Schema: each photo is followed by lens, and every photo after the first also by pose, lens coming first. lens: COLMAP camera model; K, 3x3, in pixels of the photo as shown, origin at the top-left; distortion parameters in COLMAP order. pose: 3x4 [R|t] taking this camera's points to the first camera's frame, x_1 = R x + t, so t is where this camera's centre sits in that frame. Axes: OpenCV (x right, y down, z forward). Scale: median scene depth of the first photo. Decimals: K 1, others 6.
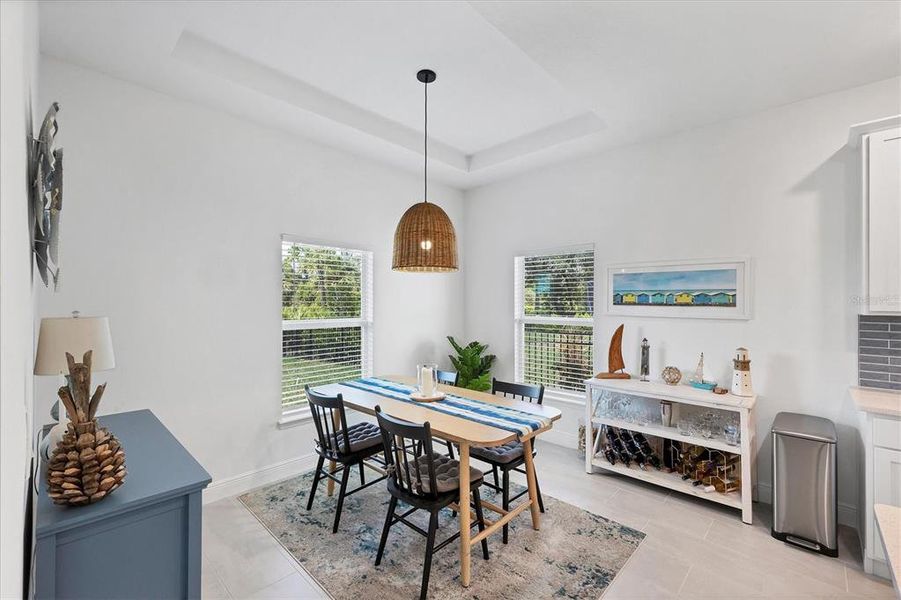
lens RADIAL K [[386.2, 0, 444.2], [0, 386.2, 300.2], [0, 0, 1]] dist [0.012940, -0.002957]
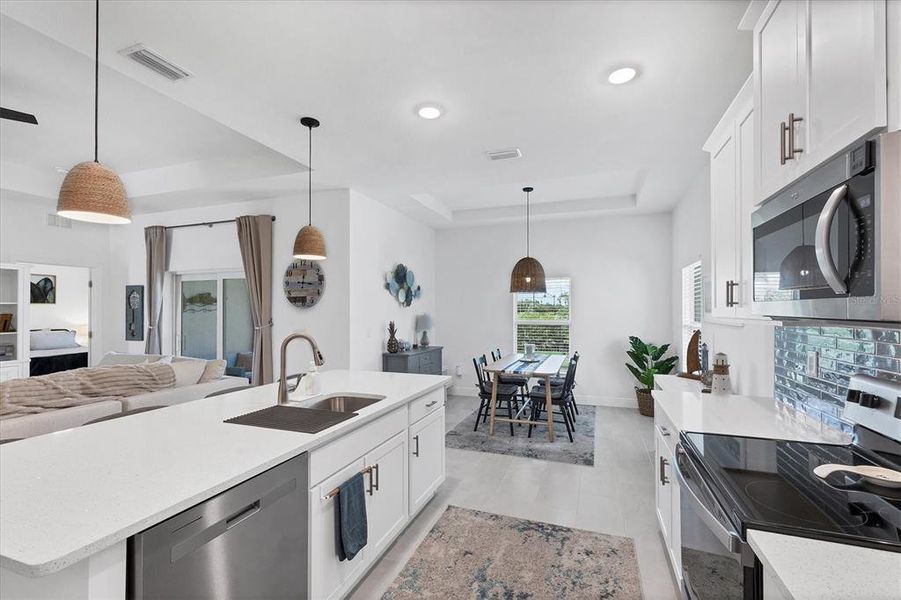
lens RADIAL K [[386.2, 0, 456.4], [0, 386.2, 308.7], [0, 0, 1]] dist [0.012940, -0.002957]
pose [[0.406038, -0.006178, -0.913835, 1.434308], [0.009656, 0.999950, -0.002470, 0.002114], [0.913805, -0.007821, 0.406078, -0.061177]]
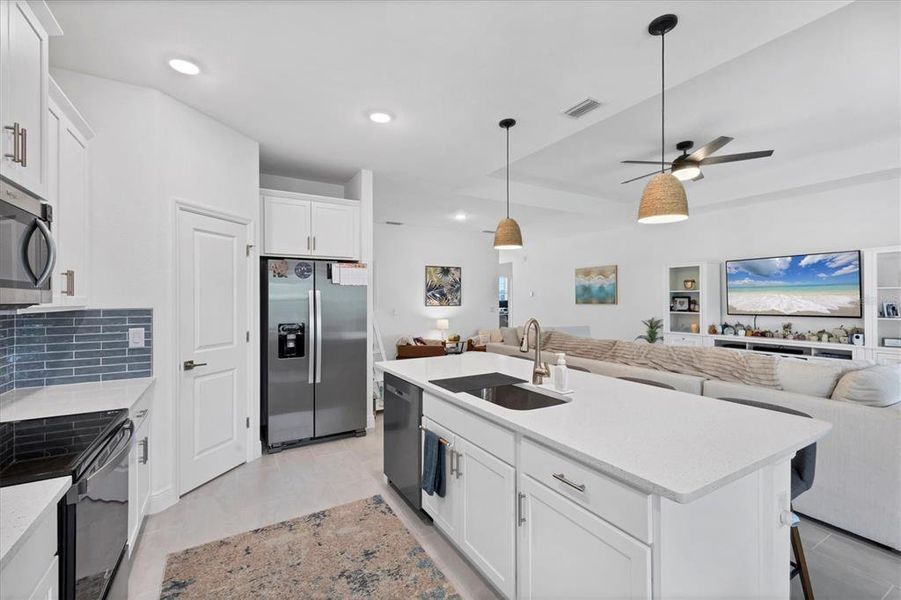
lens RADIAL K [[386.2, 0, 450.3], [0, 386.2, 296.1], [0, 0, 1]] dist [0.012940, -0.002957]
pose [[-0.964382, 0.001719, 0.264508, 0.523100], [-0.000908, 0.999951, -0.009807, 0.009495], [-0.264512, -0.009698, -0.964334, 0.796041]]
